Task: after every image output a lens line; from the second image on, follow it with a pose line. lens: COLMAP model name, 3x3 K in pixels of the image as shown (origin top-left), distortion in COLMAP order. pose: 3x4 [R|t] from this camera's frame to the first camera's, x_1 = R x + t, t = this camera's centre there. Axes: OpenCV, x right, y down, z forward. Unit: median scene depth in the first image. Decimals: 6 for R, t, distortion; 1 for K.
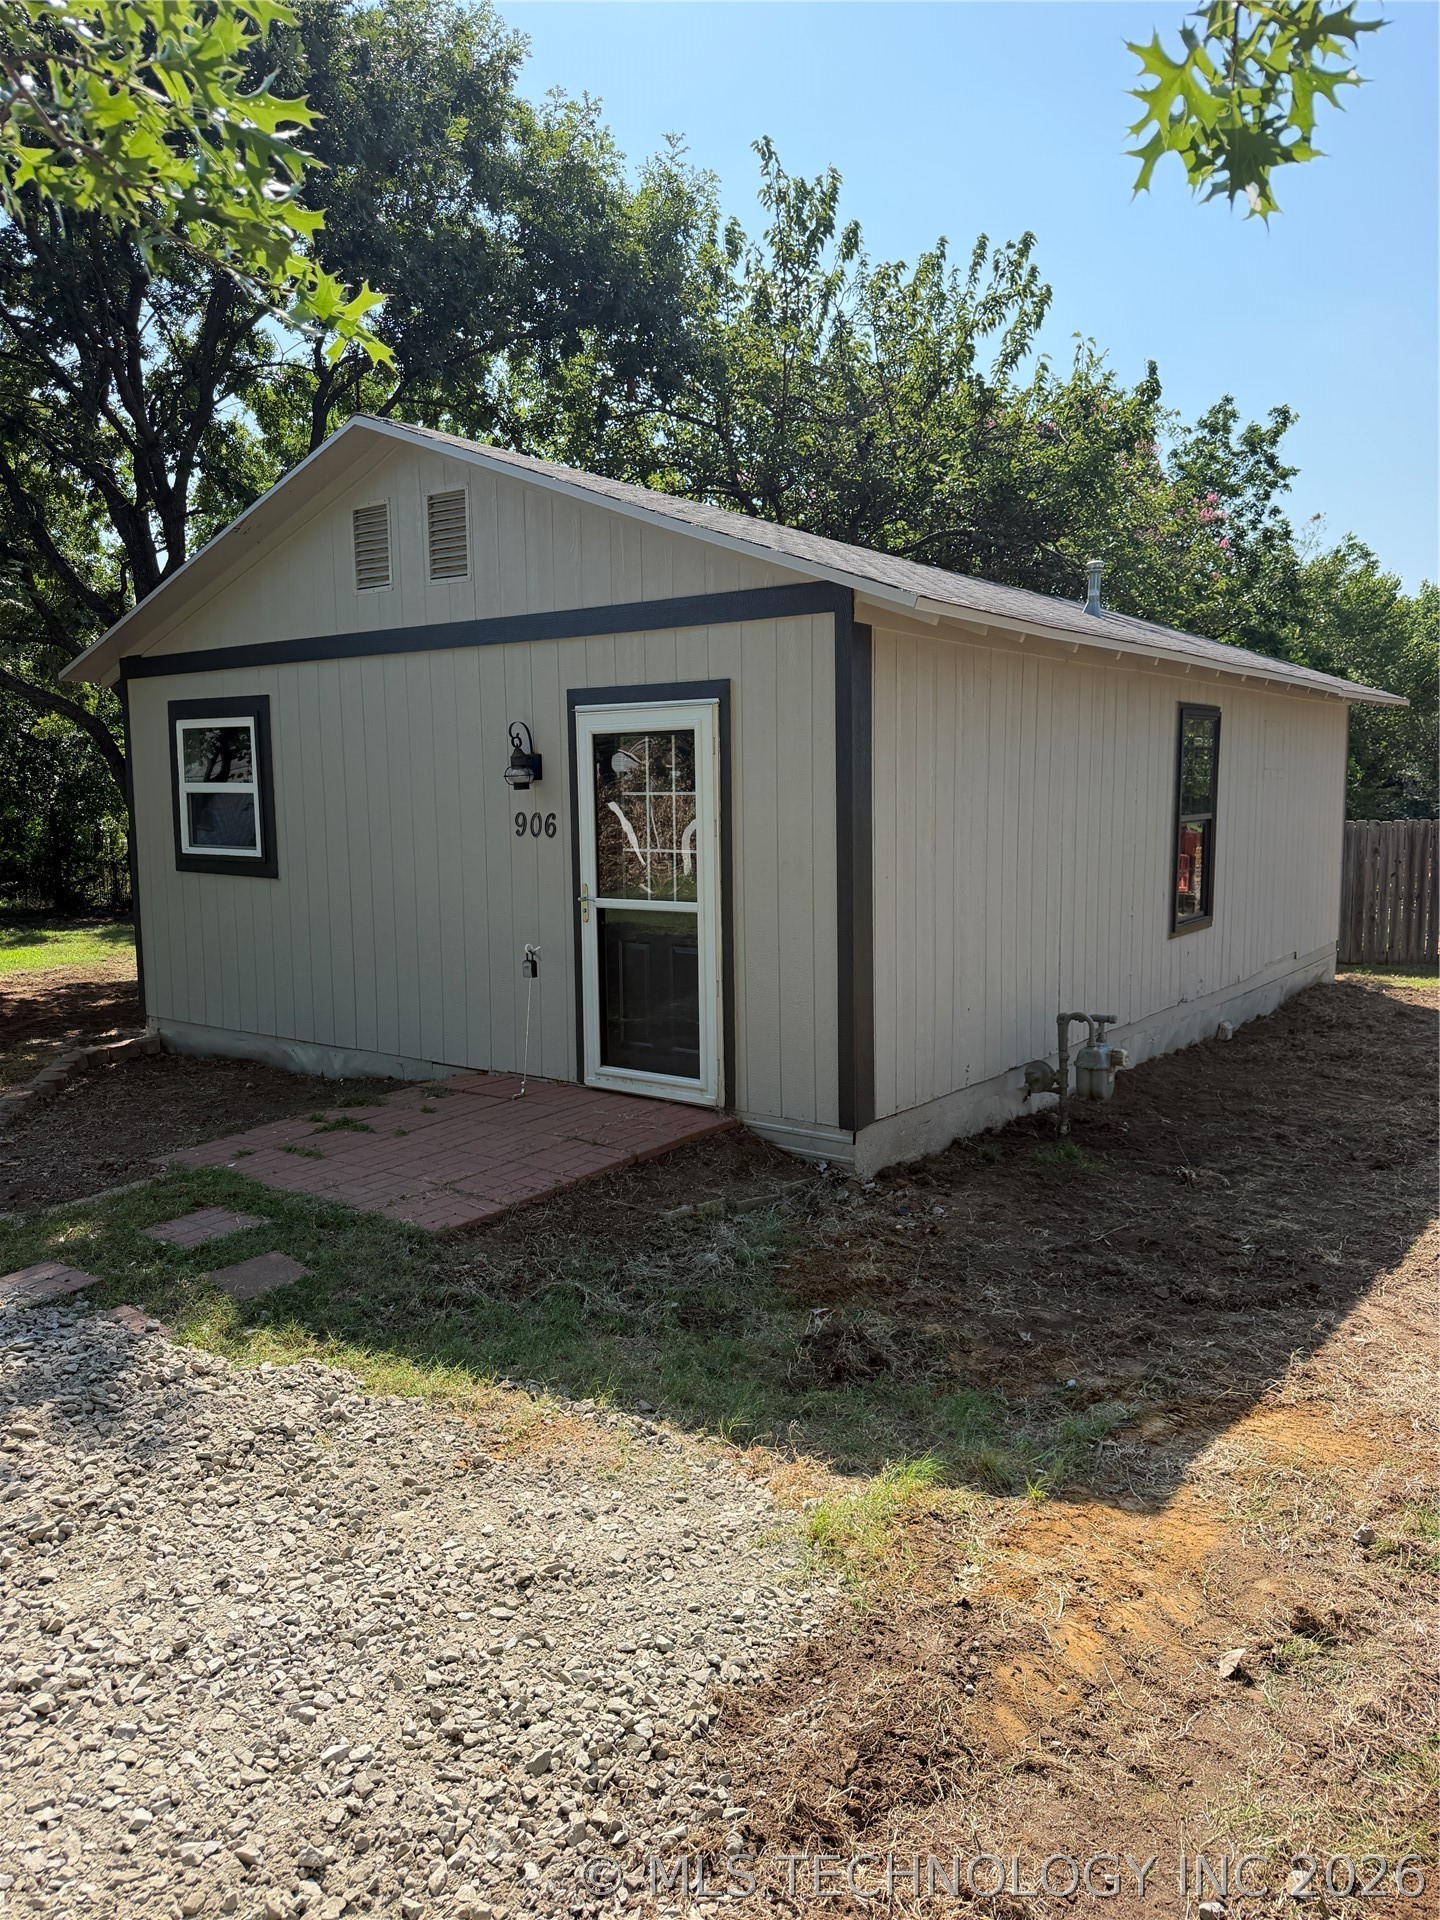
lens RADIAL K [[1326.0, 0, 720.0], [0, 1326.0, 960.0], [0, 0, 1]] dist [0.137537, -0.002112]
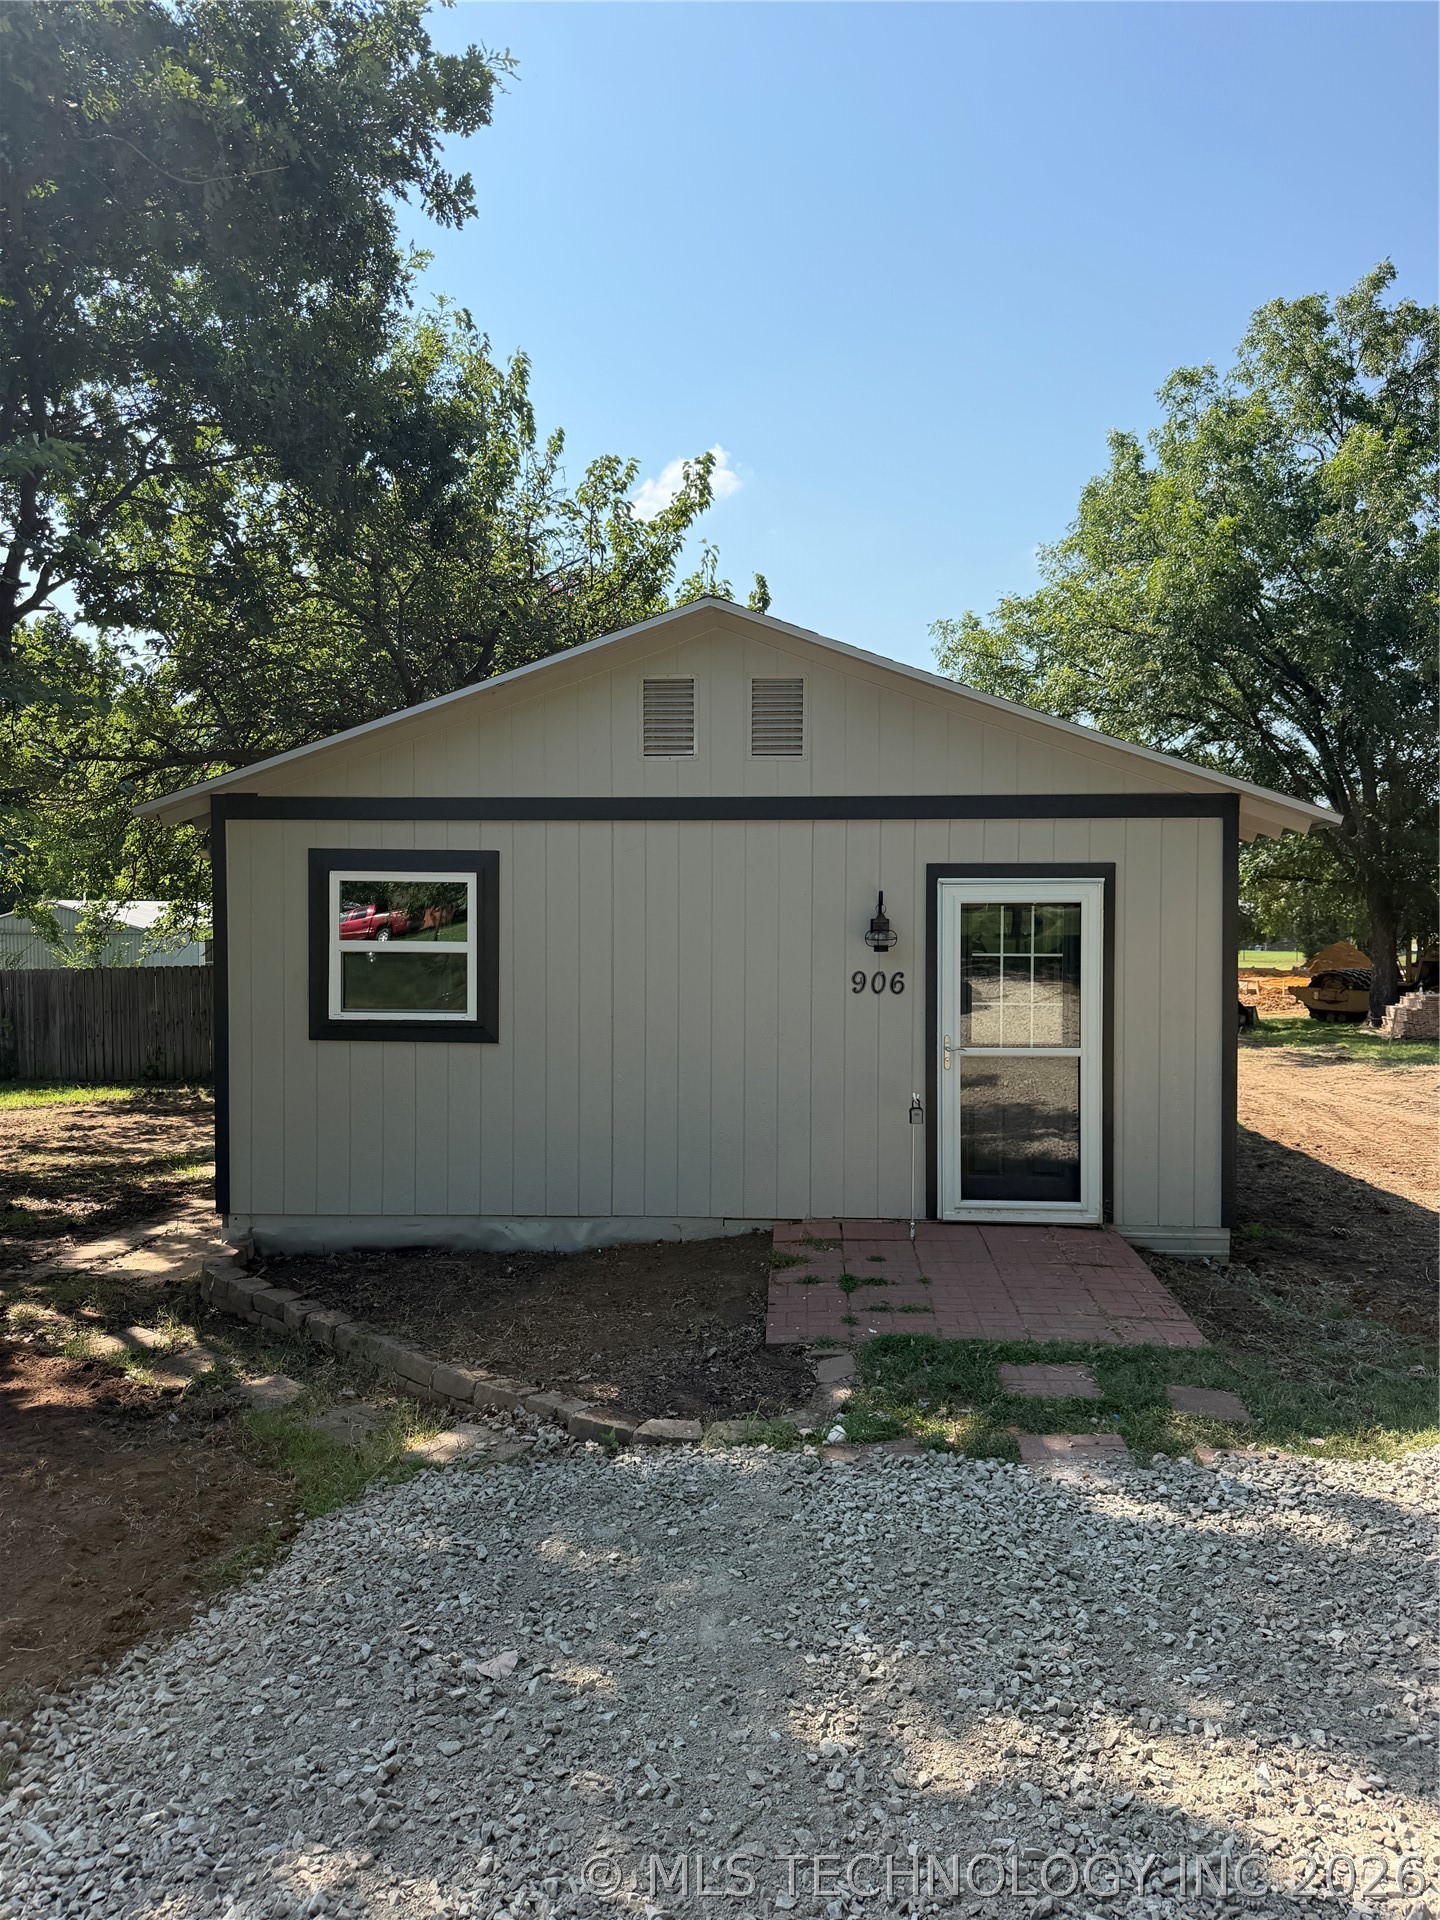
lens RADIAL K [[1326.0, 0, 720.0], [0, 1326.0, 960.0], [0, 0, 1]] dist [0.137537, -0.002112]
pose [[0.837820, -0.013620, 0.545776, -0.849440], [0.060134, 0.995908, -0.067458, -0.055323], [-0.542624, 0.089337, 0.835211, 0.163138]]
